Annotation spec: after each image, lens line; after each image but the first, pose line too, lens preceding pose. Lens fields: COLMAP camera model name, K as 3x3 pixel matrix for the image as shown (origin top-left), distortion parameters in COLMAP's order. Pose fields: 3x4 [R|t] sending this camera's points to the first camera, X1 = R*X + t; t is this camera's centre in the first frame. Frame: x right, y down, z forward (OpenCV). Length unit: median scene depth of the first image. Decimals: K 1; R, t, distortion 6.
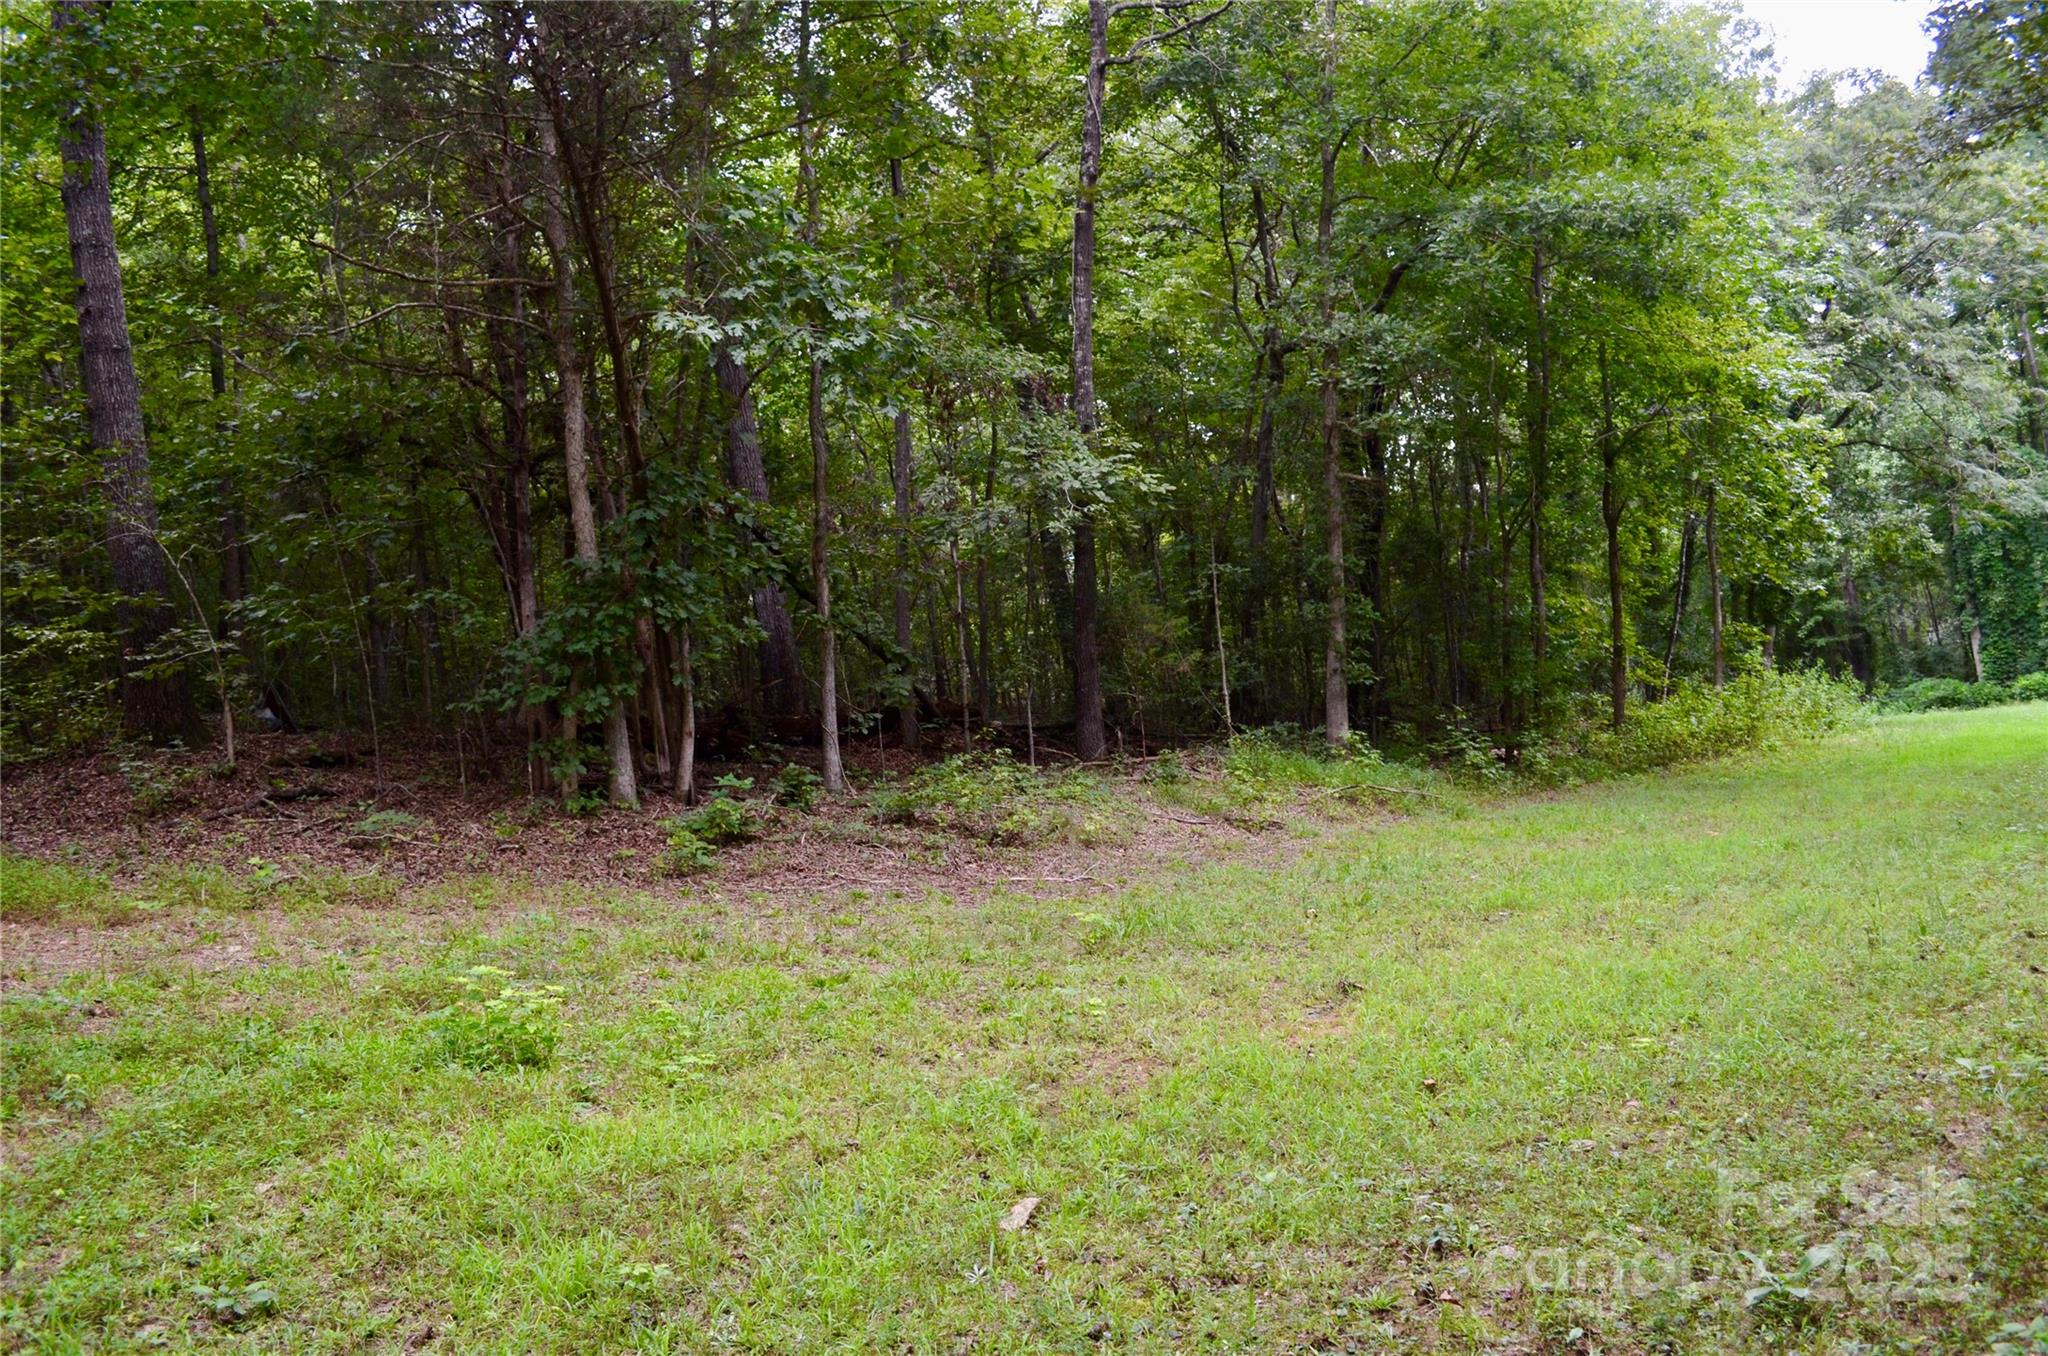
lens RADIAL K [[1767.9, 0, 1024.1], [0, 1767.9, 672.8], [0, 0, 1]] dist [-0.025192, -0.009213]
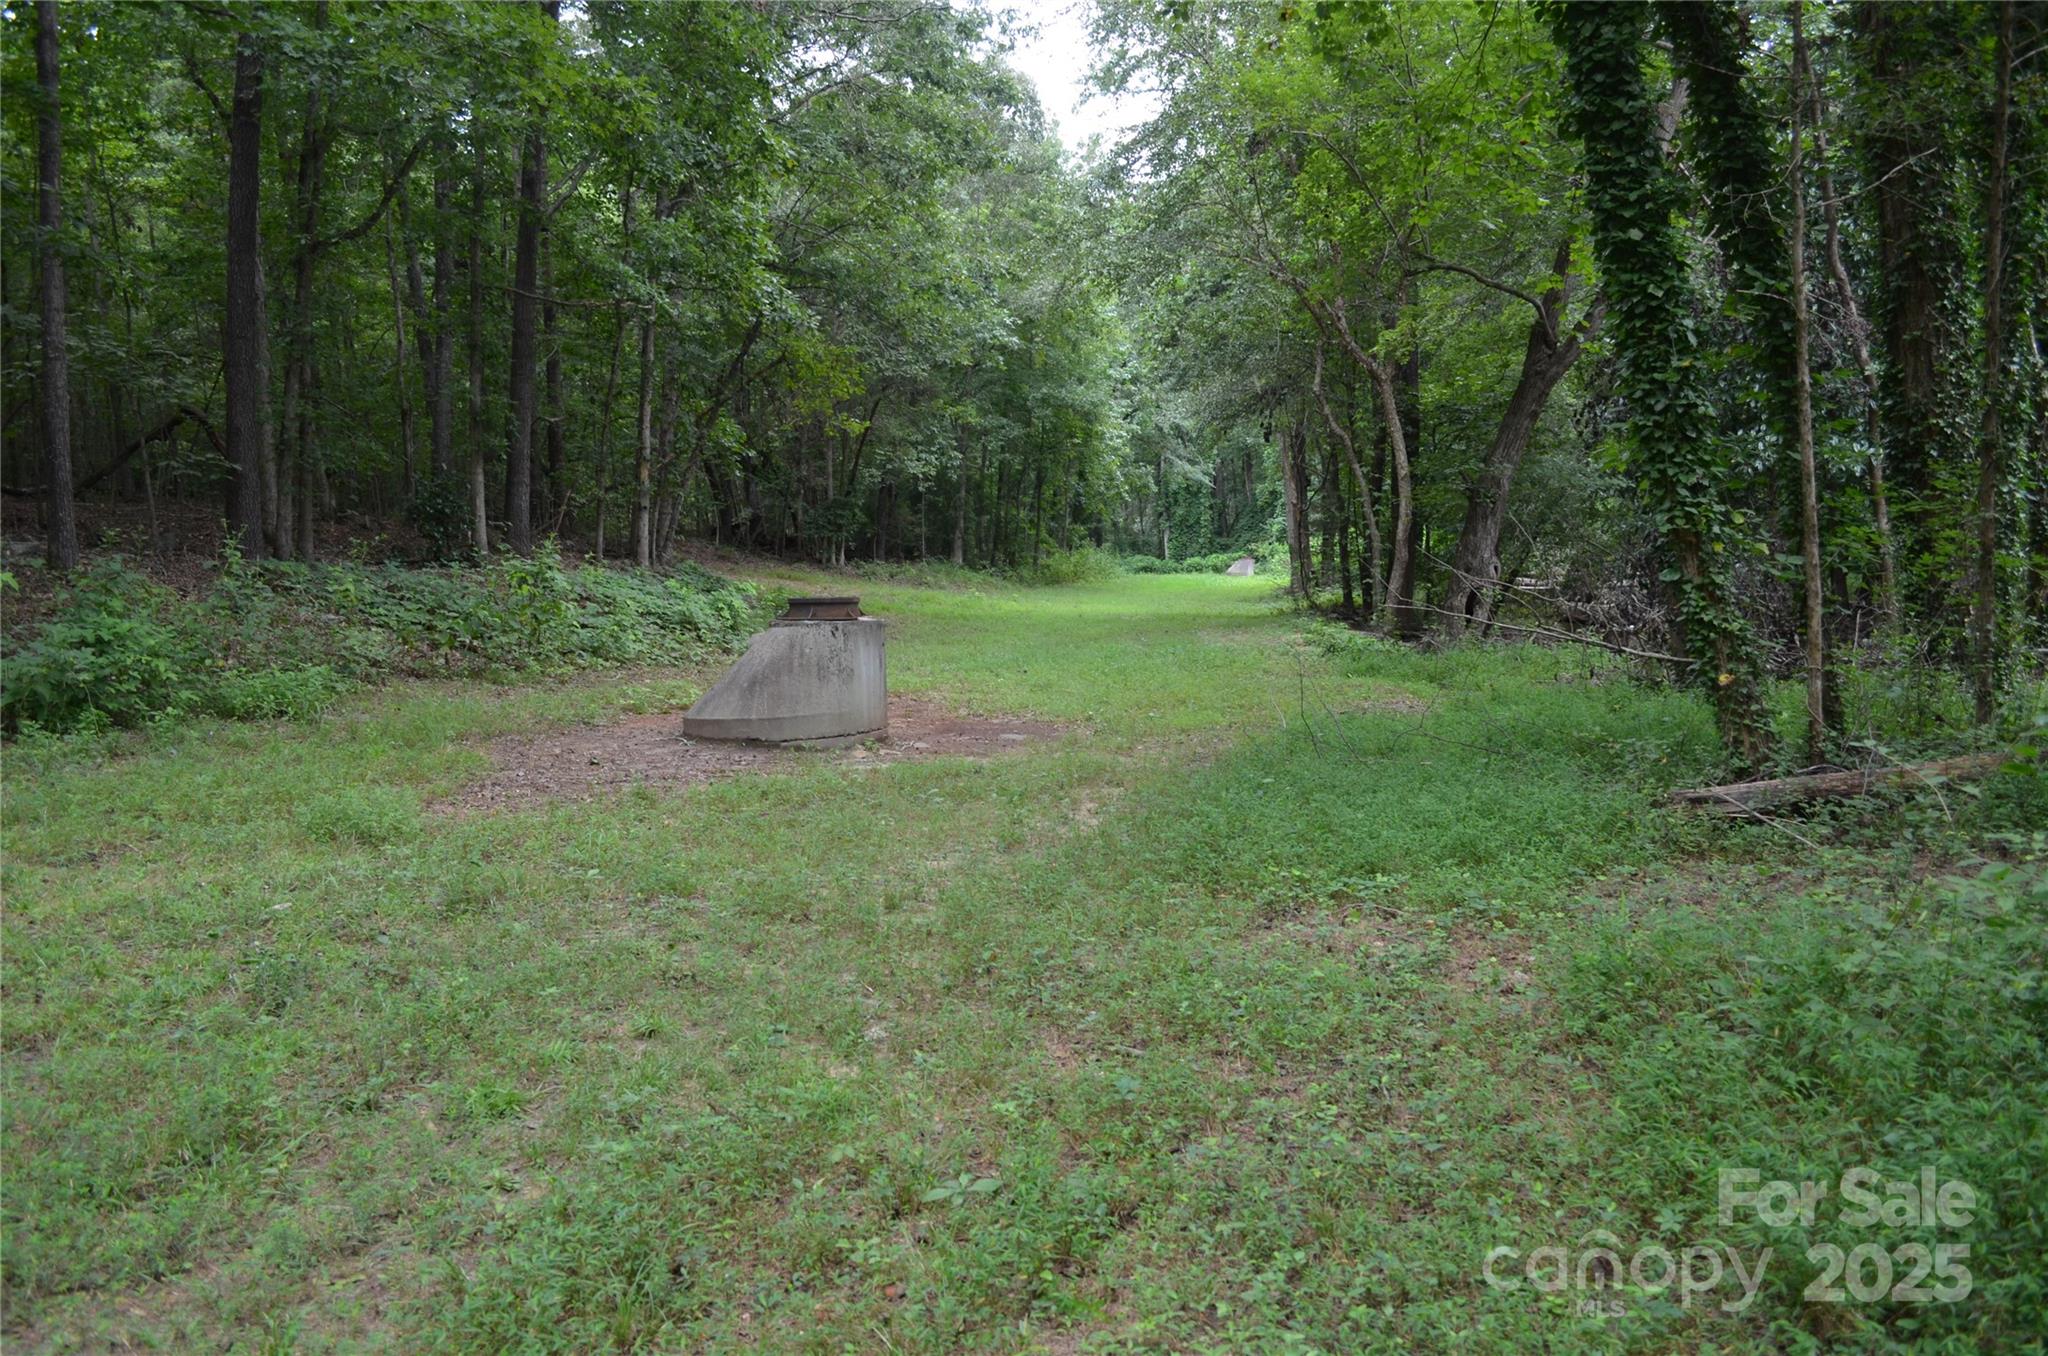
lens RADIAL K [[1584.1, 0, 1023.1], [0, 1584.1, 679.3], [0, 0, 1]] dist [-0.003189, 0.000094]
pose [[0.913160, 0.046495, 0.404940, -0.233377], [-0.089158, 0.992199, 0.087131, -0.001069], [-0.397730, -0.115668, 0.910182, -0.418631]]
